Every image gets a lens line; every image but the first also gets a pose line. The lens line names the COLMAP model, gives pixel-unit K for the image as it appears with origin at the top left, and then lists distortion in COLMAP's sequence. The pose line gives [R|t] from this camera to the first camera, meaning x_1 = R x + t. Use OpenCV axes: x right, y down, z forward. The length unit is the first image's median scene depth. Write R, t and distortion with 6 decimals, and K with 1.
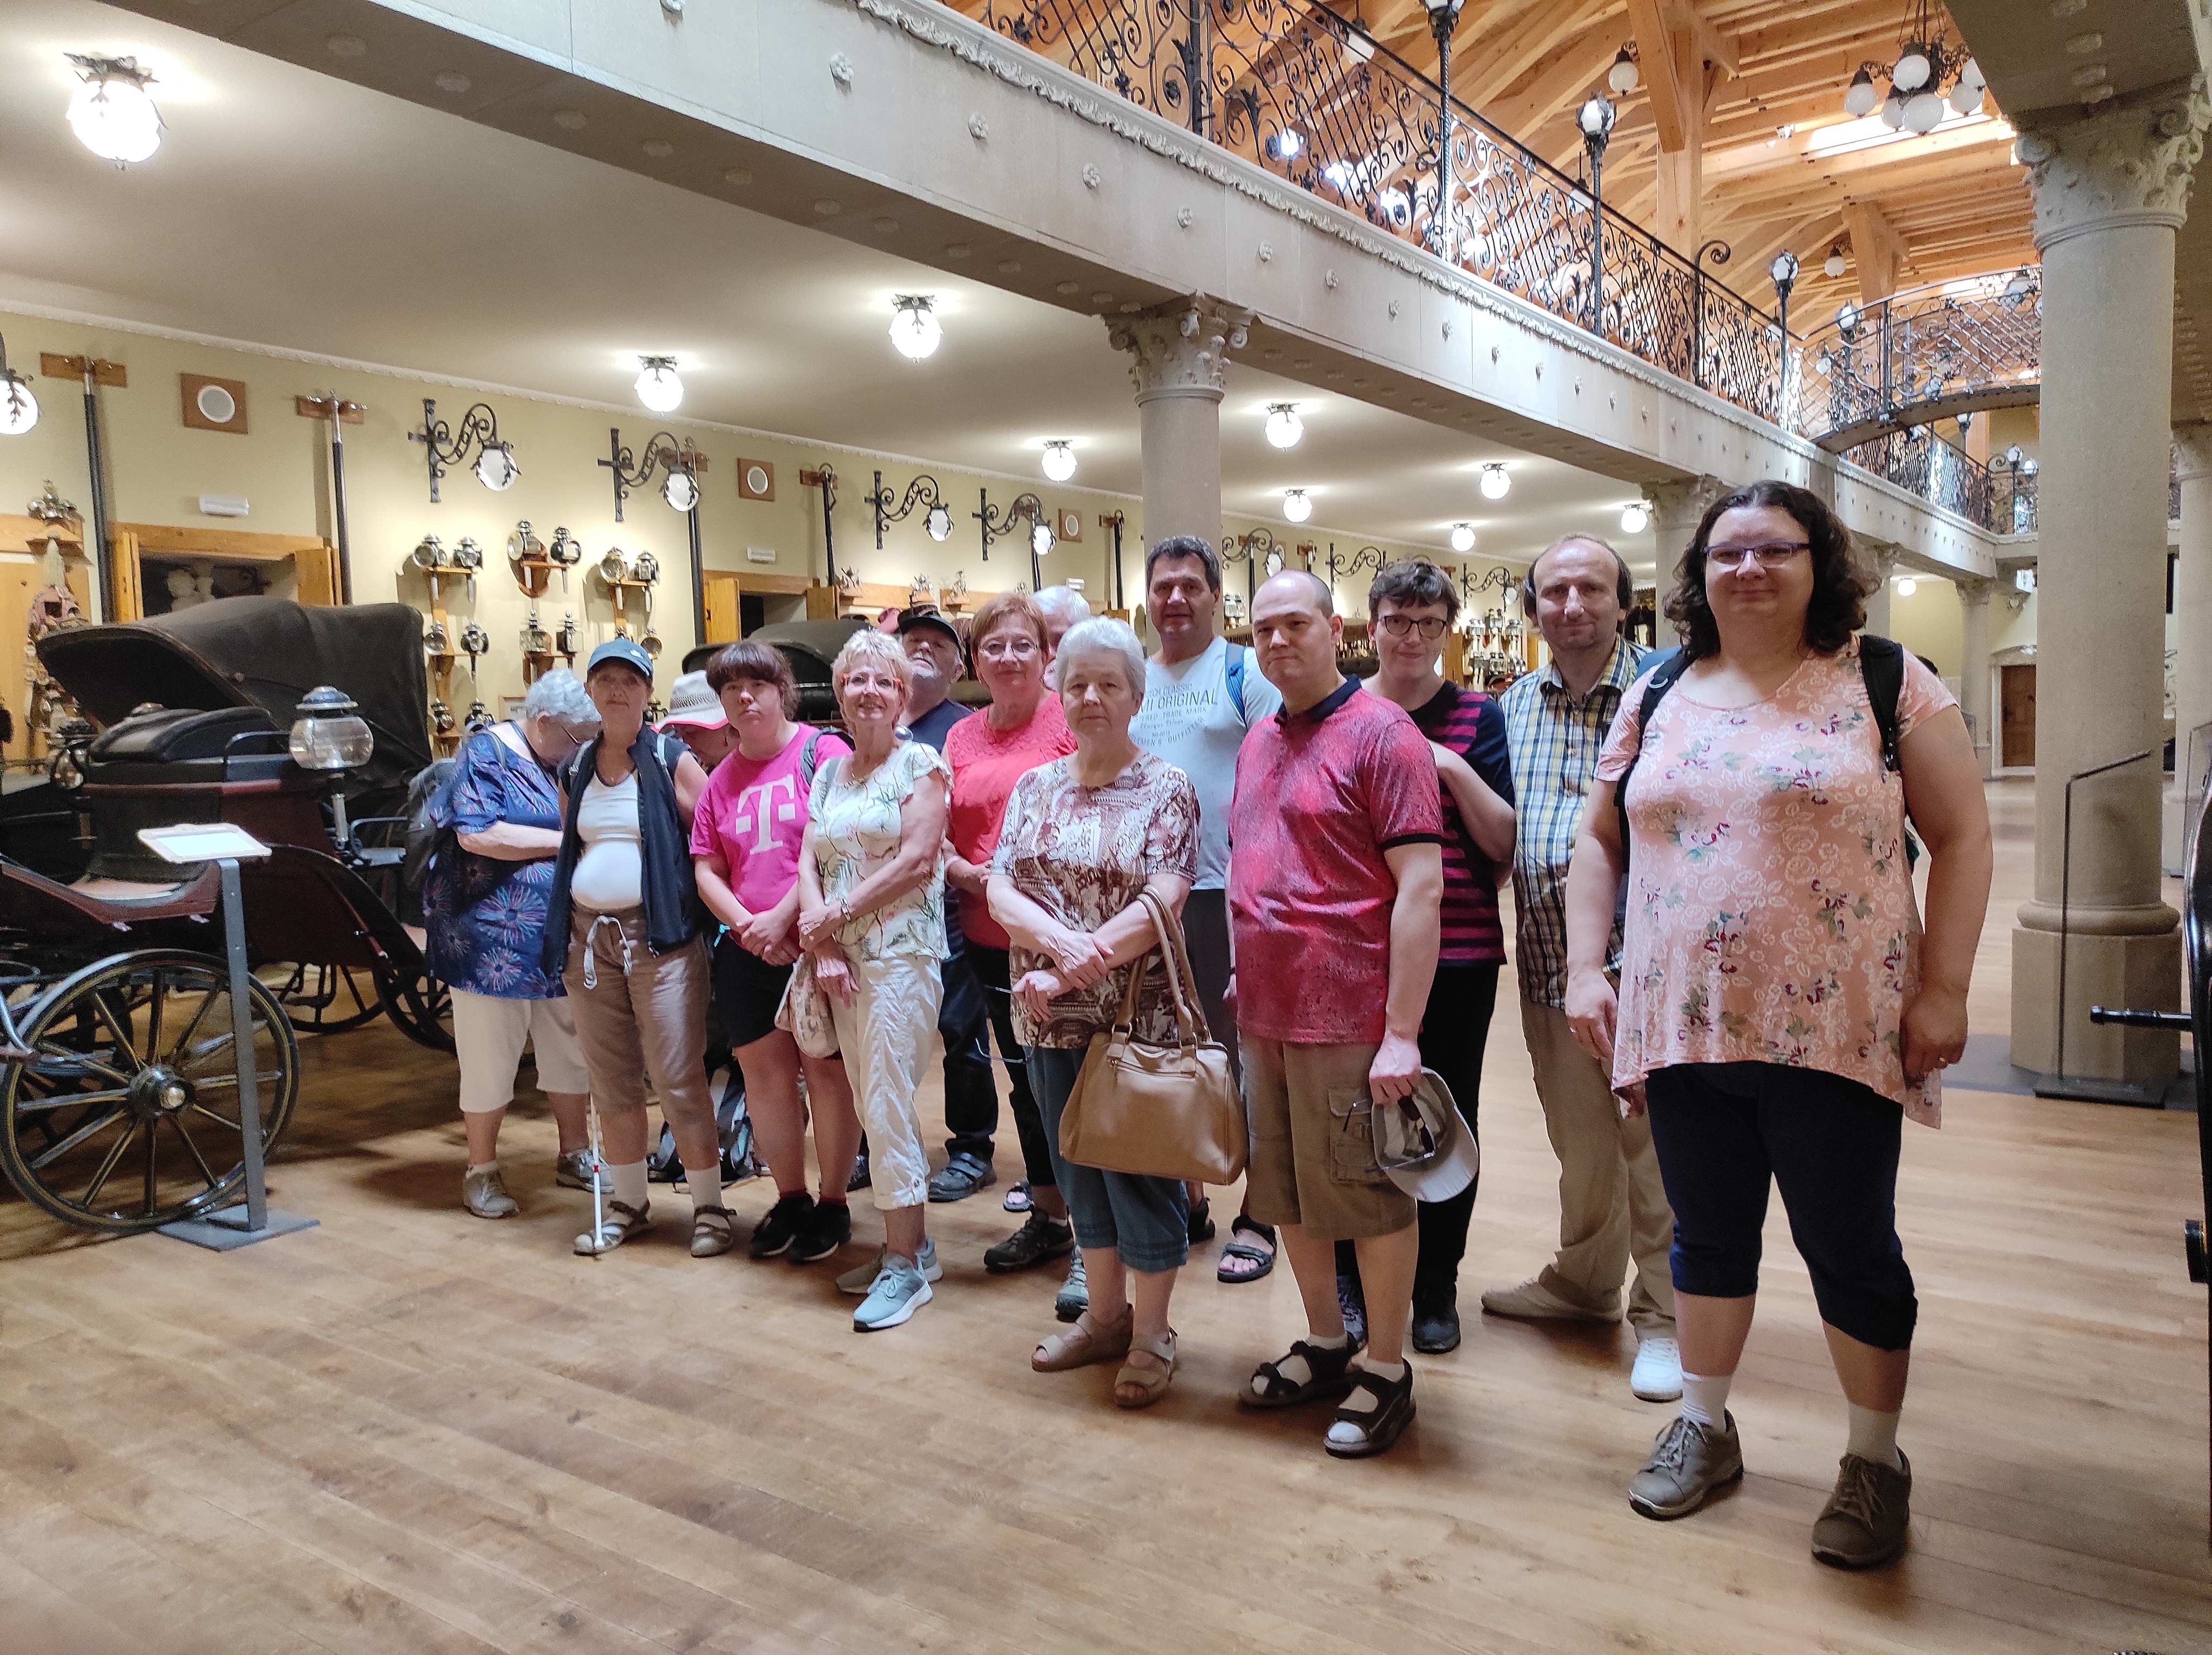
lens RADIAL K [[1645.2, 0, 1102.0], [0, 1645.2, 830.7], [0, 0, 1]] dist [0.056140, -0.025289]
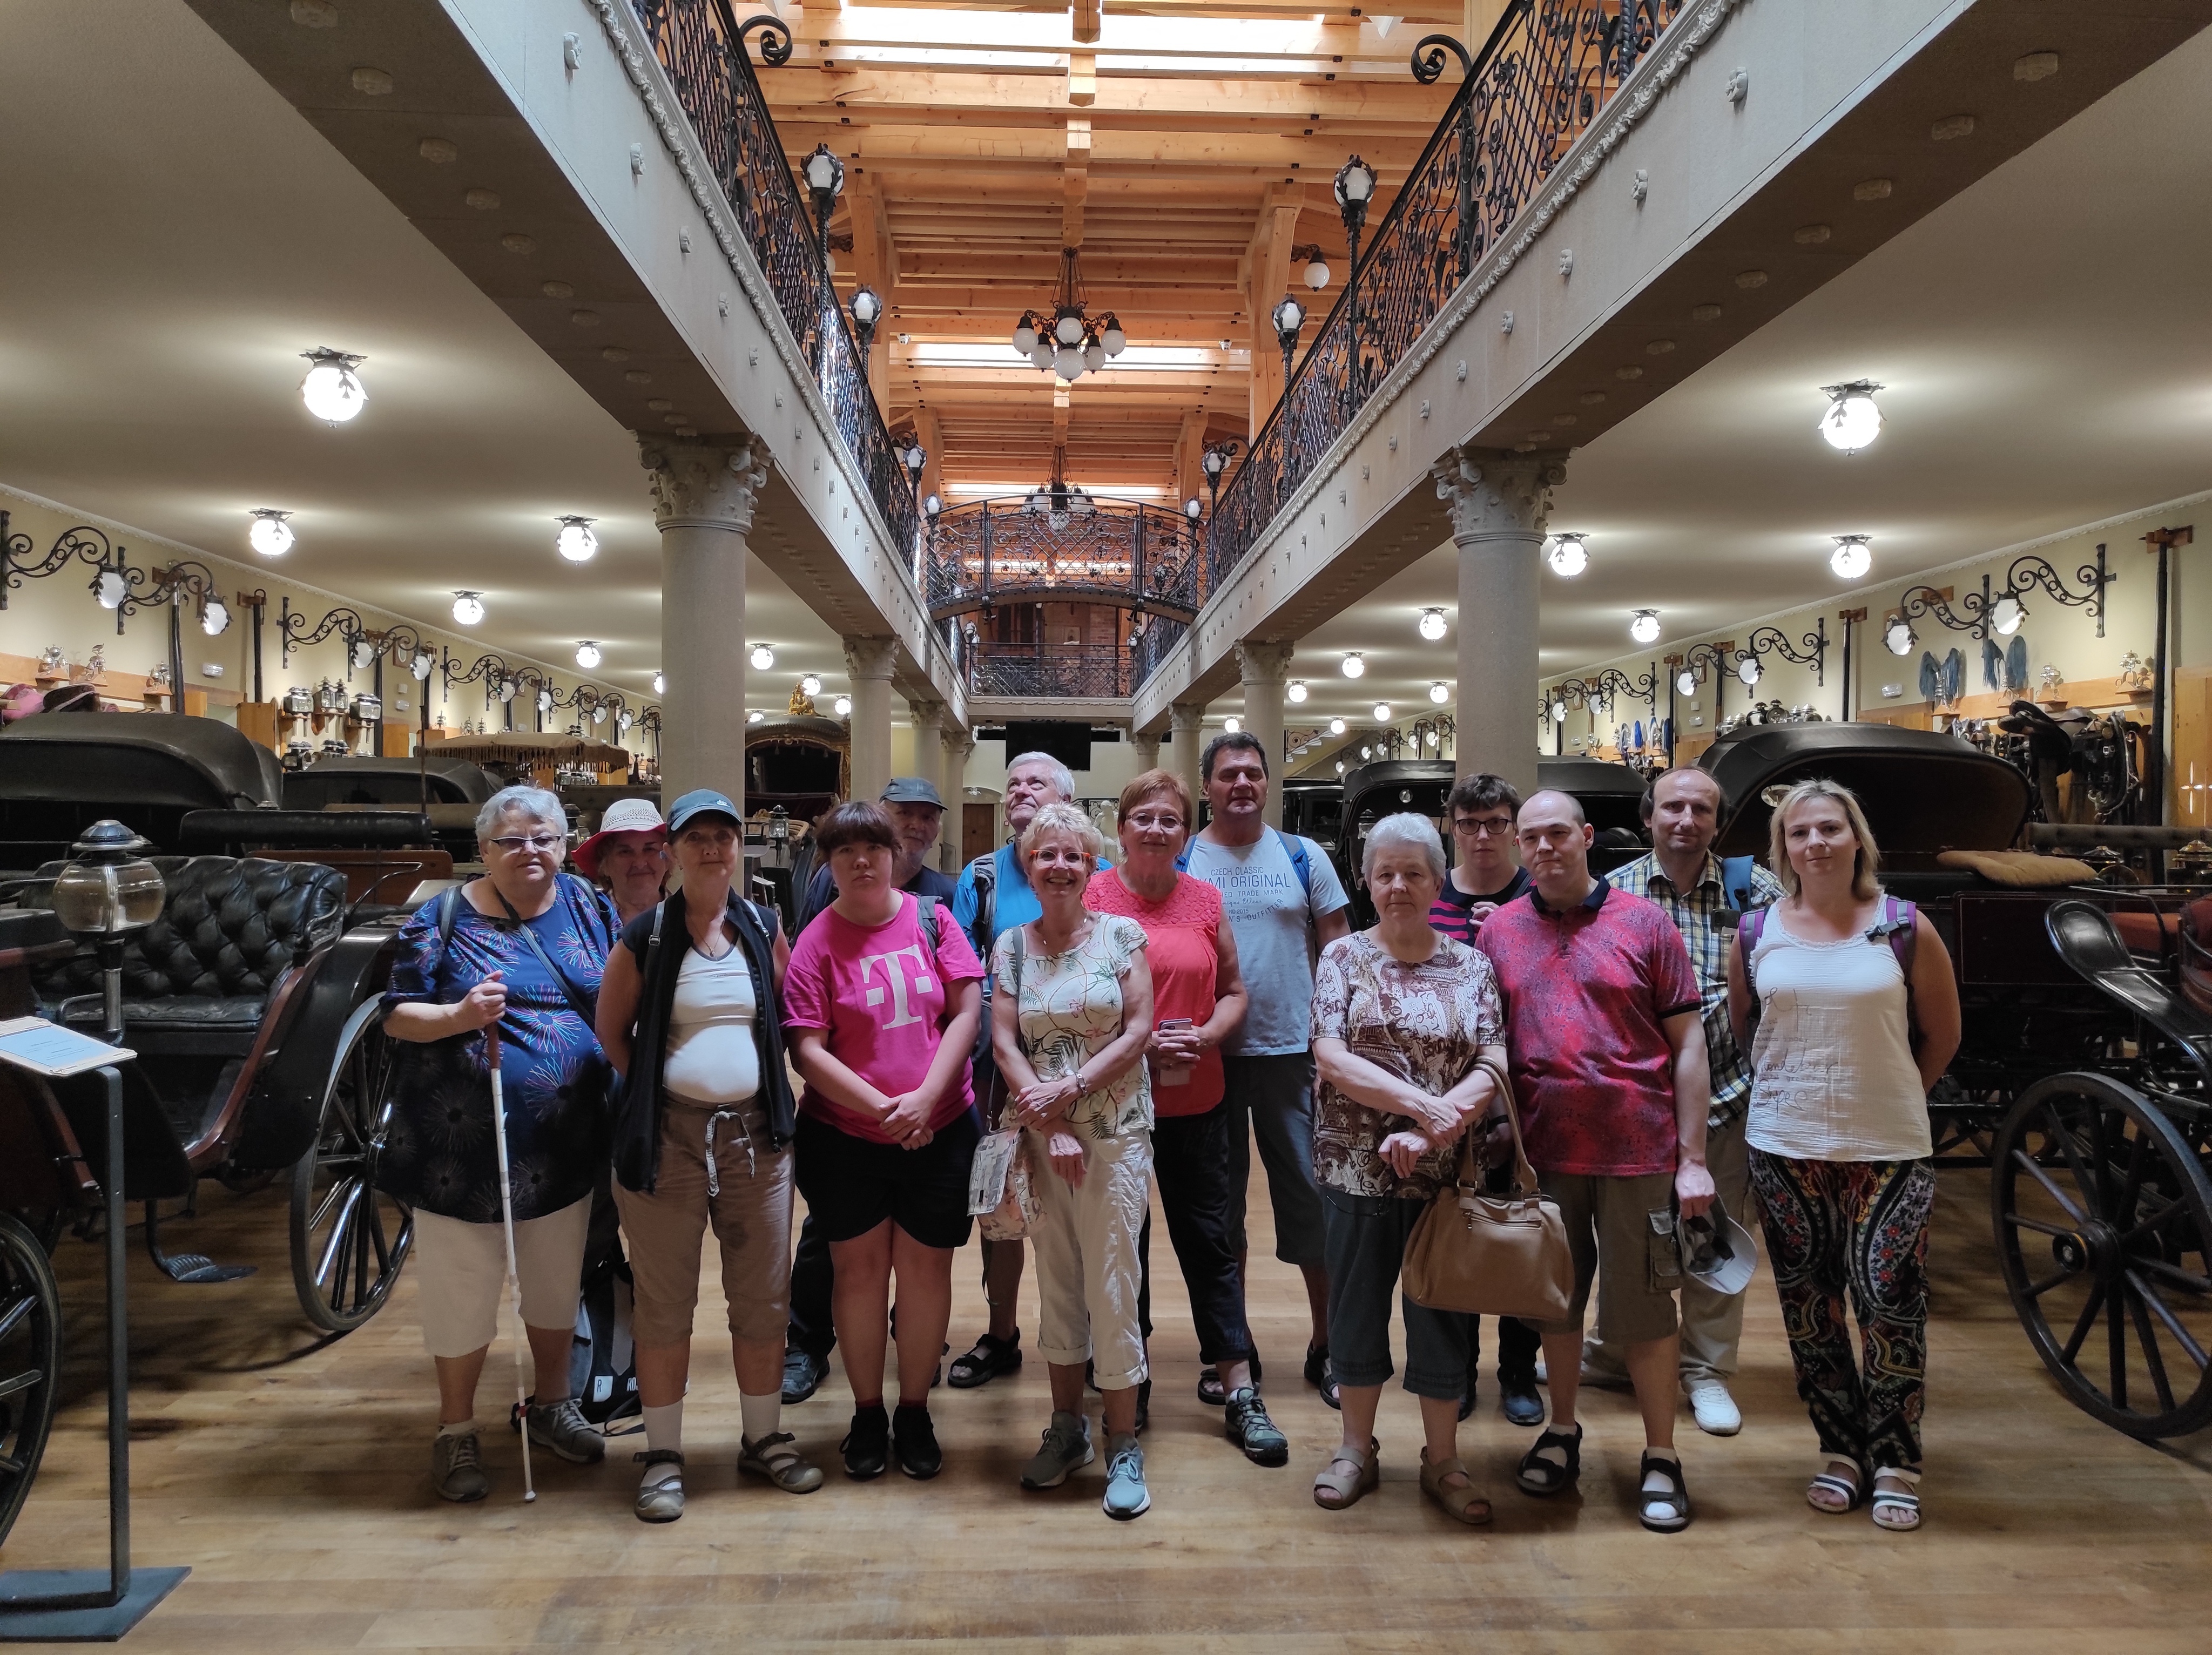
lens RADIAL K [[1645.2, 0, 1100.9], [0, 1645.2, 831.8], [0, 0, 1]] dist [0.056140, -0.025289]
pose [[0.782939, 0.032832, 0.621231, -0.764888], [0.007364, 0.998047, -0.062028, -0.042876], [-0.622055, 0.053138, 0.781169, 0.212044]]
